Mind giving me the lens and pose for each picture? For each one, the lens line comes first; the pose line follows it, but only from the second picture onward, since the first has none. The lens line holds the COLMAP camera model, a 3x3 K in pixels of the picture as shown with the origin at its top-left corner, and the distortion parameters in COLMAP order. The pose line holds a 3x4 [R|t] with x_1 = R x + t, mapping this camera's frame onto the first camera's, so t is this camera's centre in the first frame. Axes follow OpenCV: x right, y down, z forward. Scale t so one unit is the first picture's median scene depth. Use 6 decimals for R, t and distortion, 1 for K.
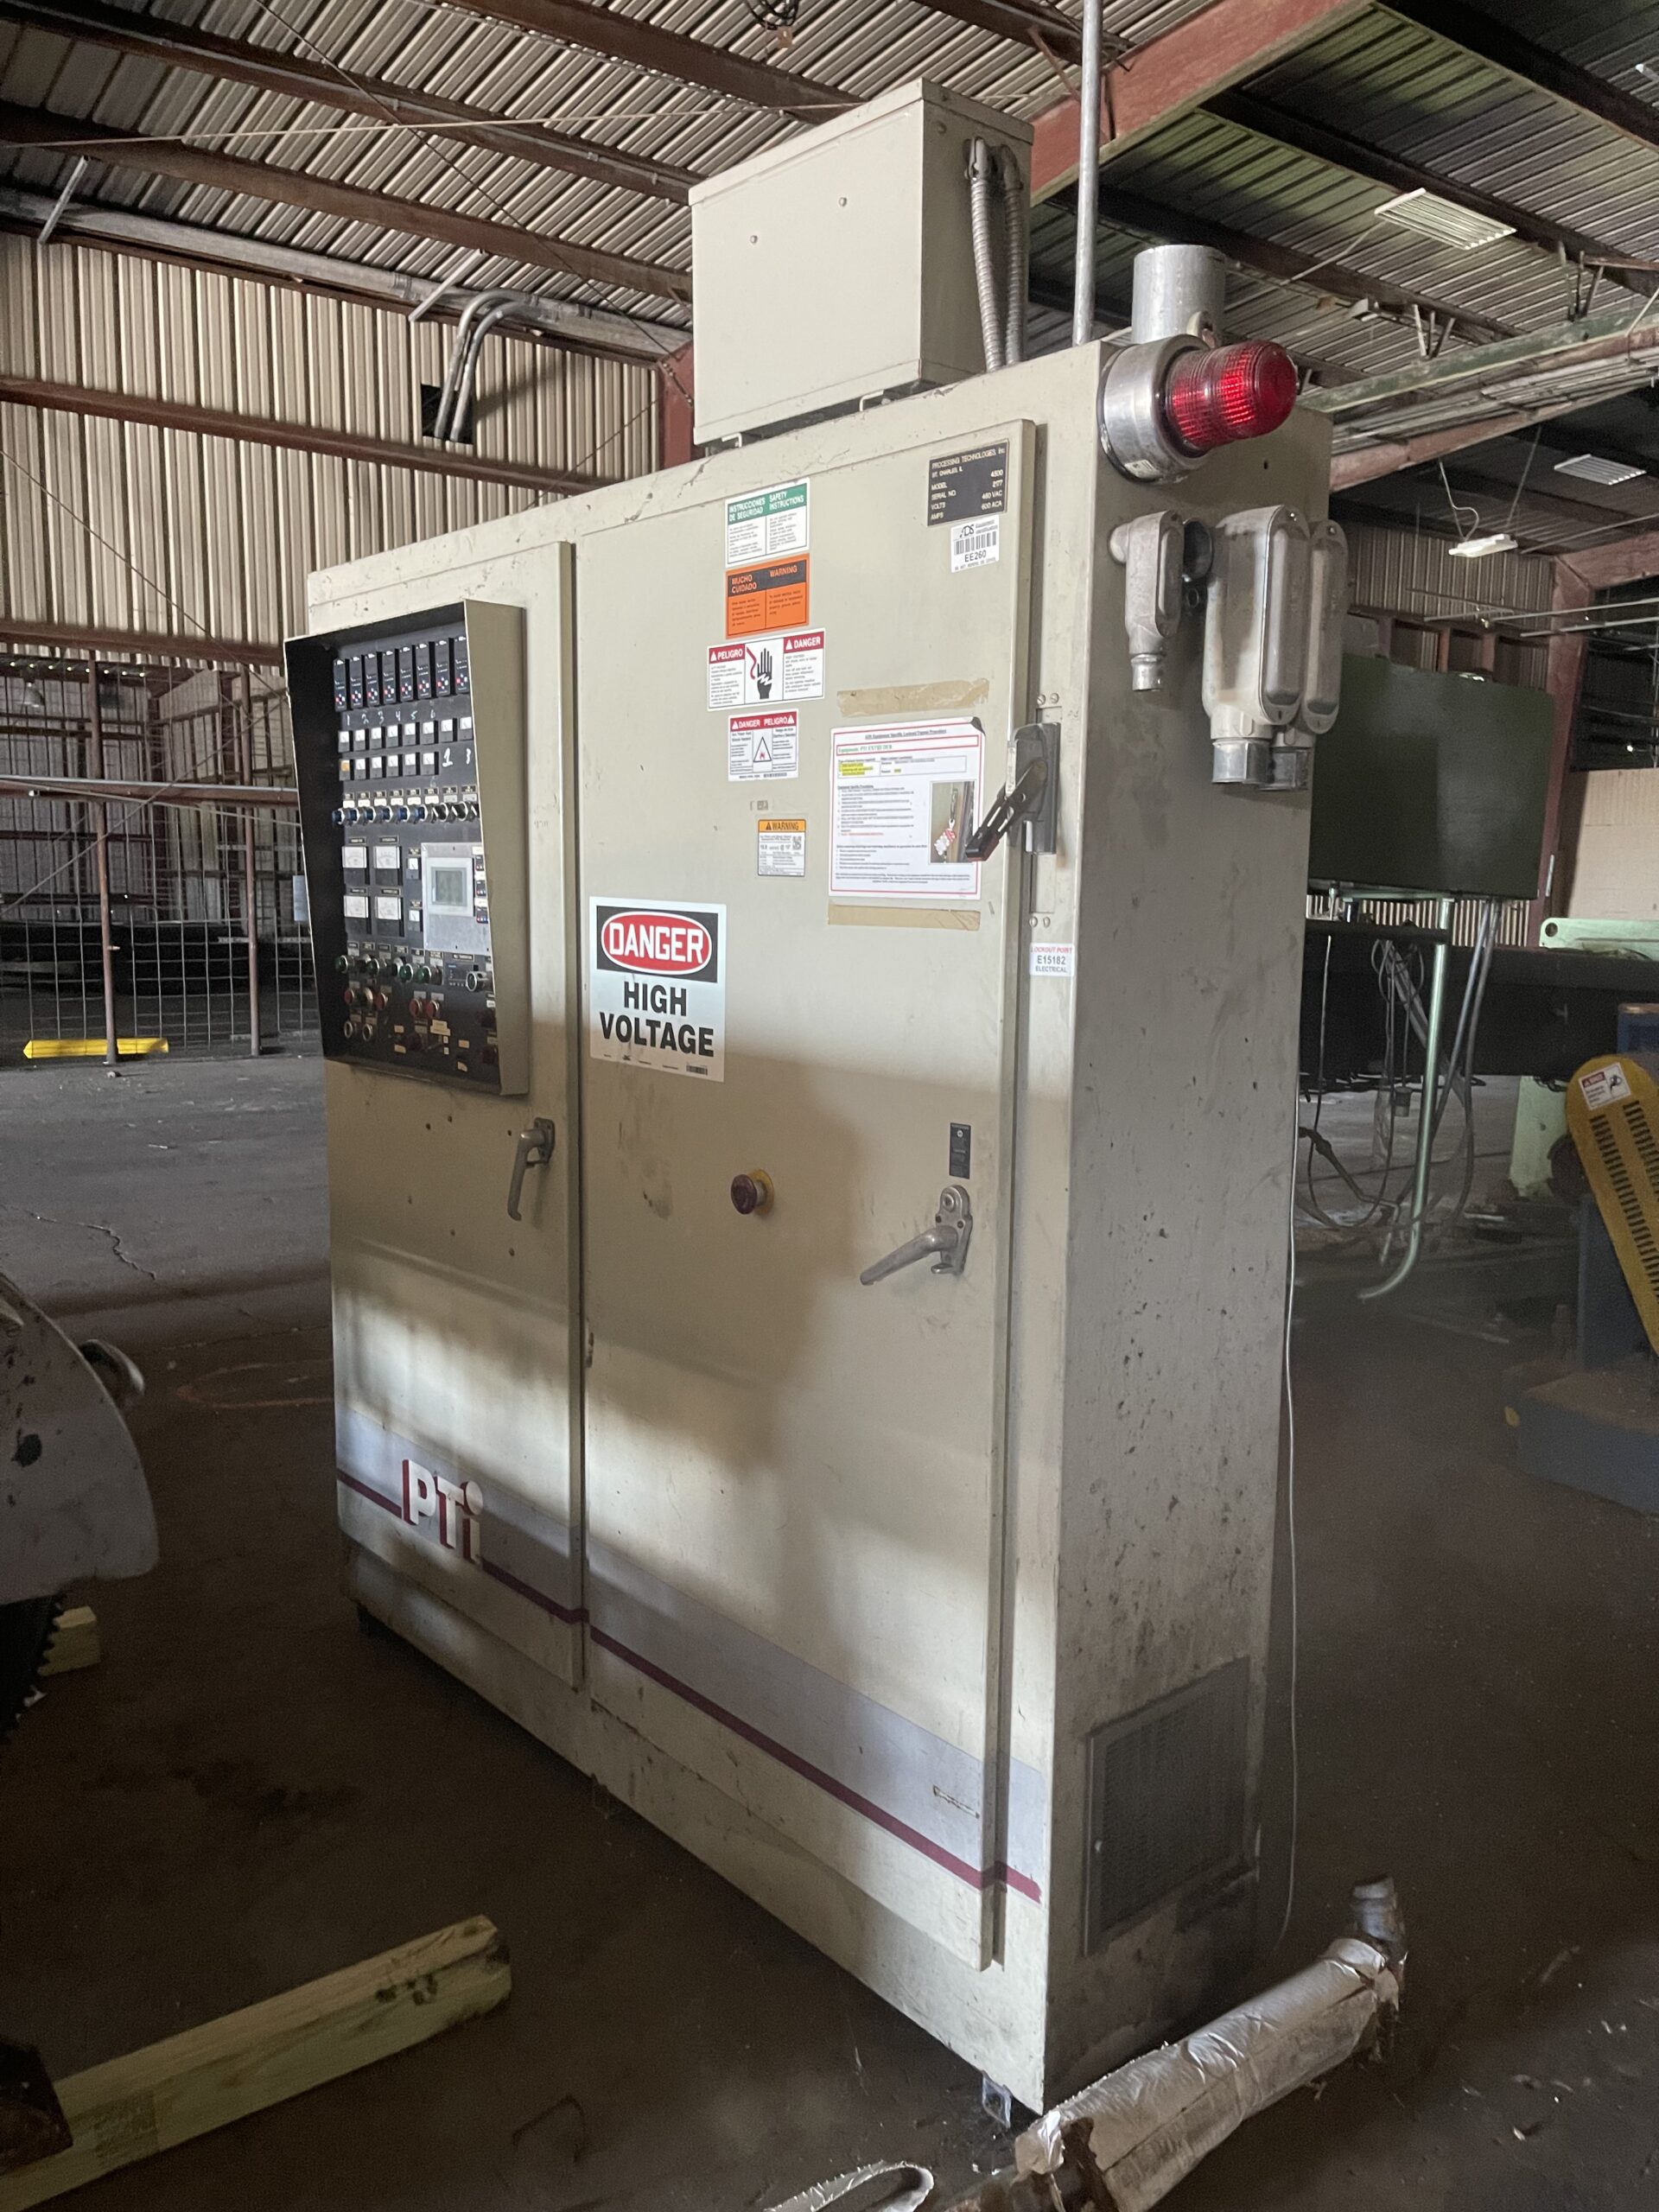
lens RADIAL K [[1670.0, 0, 817.4], [0, 1670.0, 1120.3], [0, 0, 1]] dist [0.055098, -0.053458]
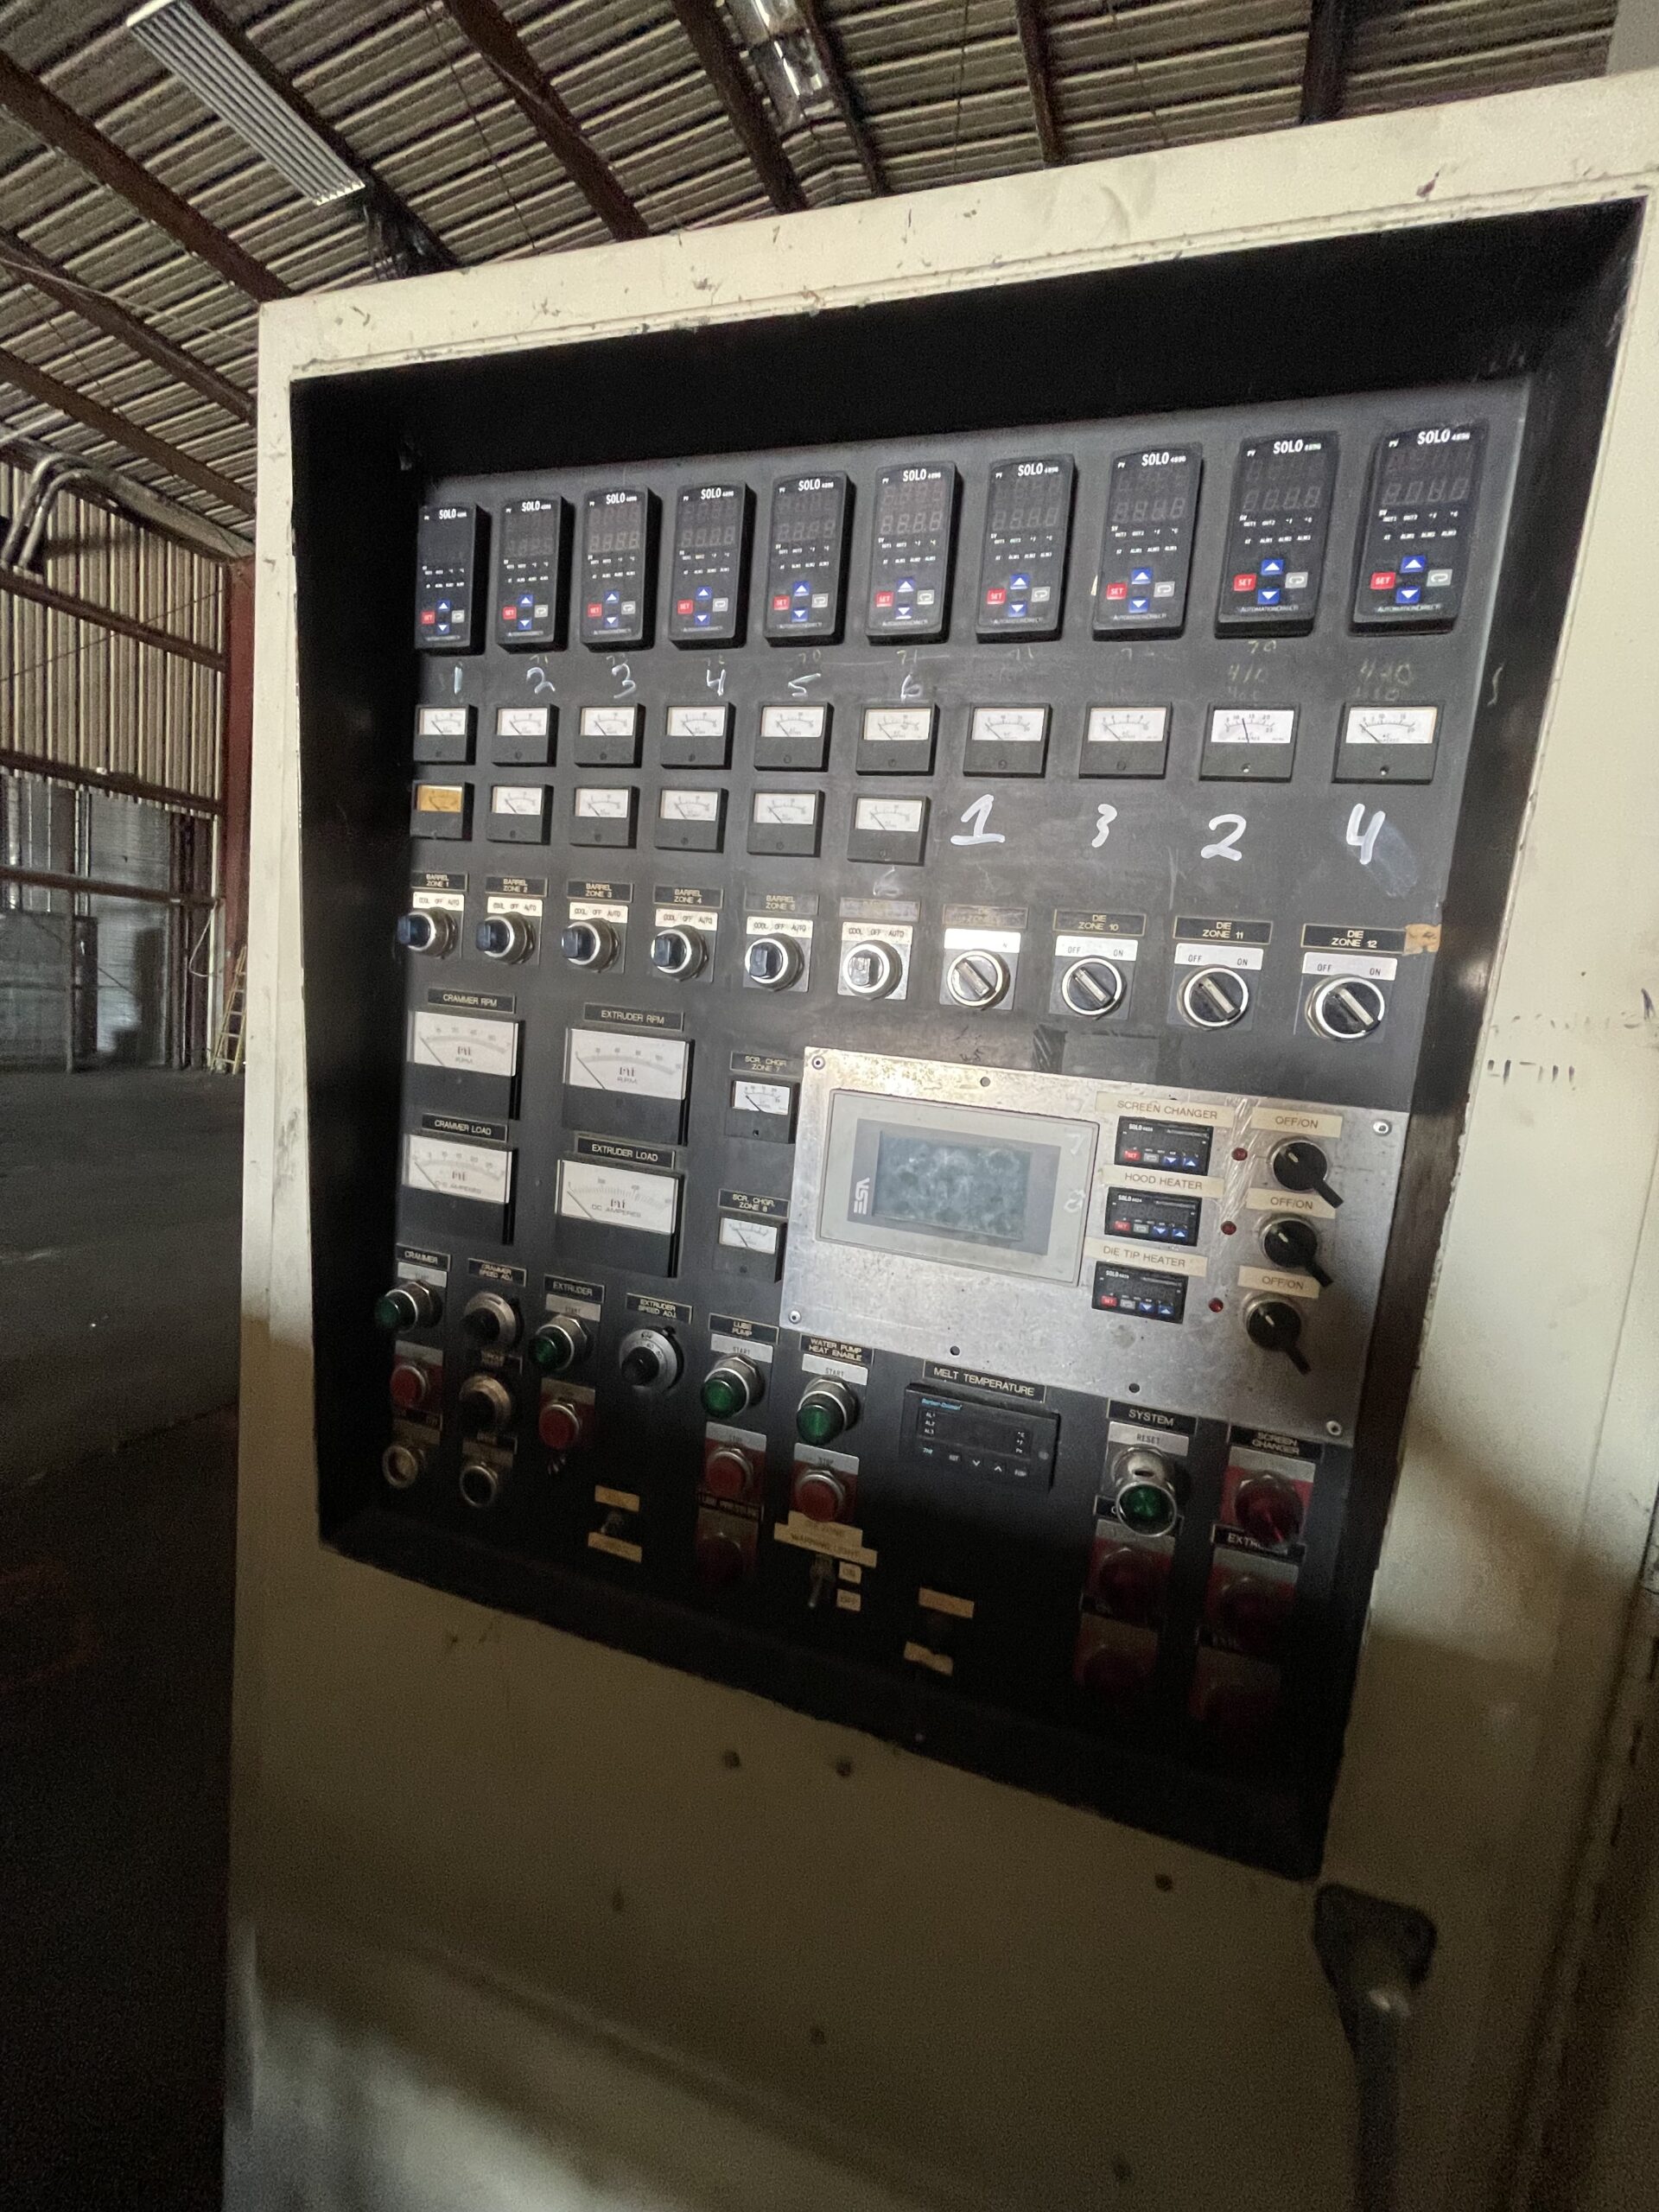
lens RADIAL K [[894.0, 0, 844.9], [0, 894.0, 1095.3], [0, 0, 1]] dist [-0.002100, -0.000706]
pose [[0.840196, 0.012378, 0.542141, -0.071459], [-0.007716, 0.999911, -0.010872, -0.032766], [-0.542228, 0.004951, 0.840217, 0.179214]]
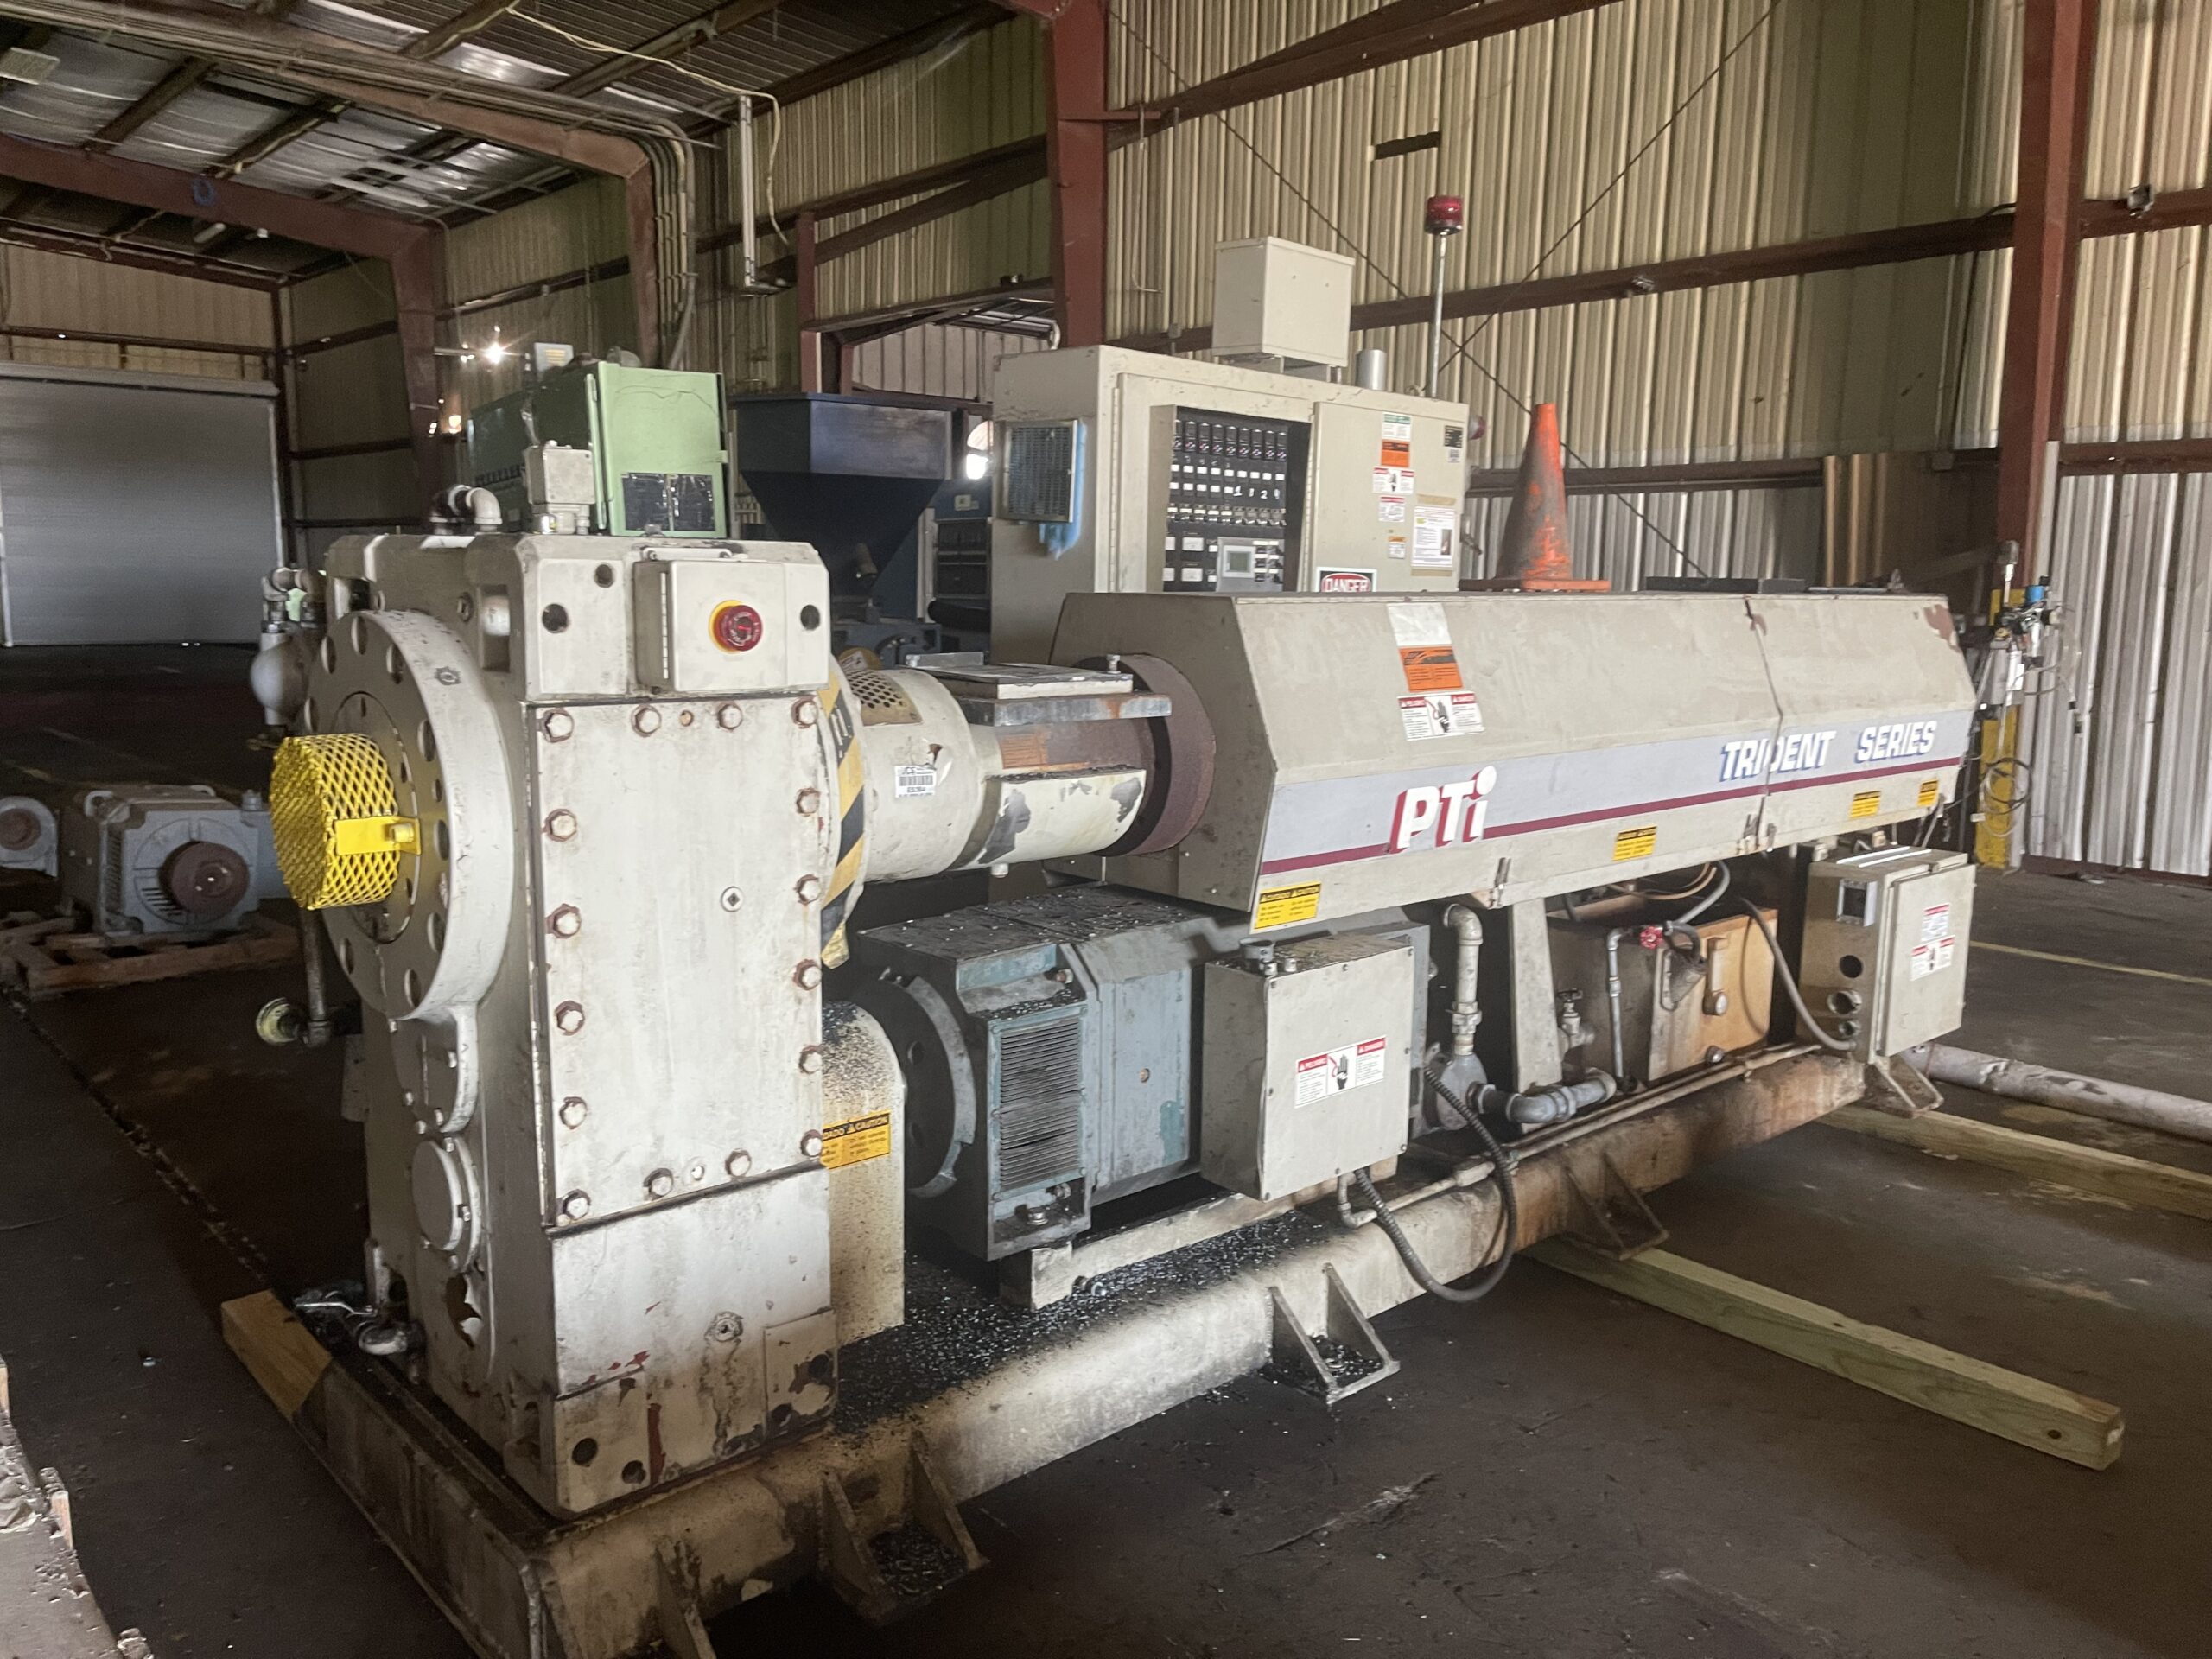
lens RADIAL K [[1670.0, 0, 1088.6], [0, 1670.0, 832.1], [0, 0, 1]] dist [0.055098, -0.053458]
pose [[-0.088582, -0.164216, 0.982439, -0.432165], [0.126293, 0.976505, 0.174611, -0.040123], [-0.988030, 0.139543, -0.065762, 0.278028]]
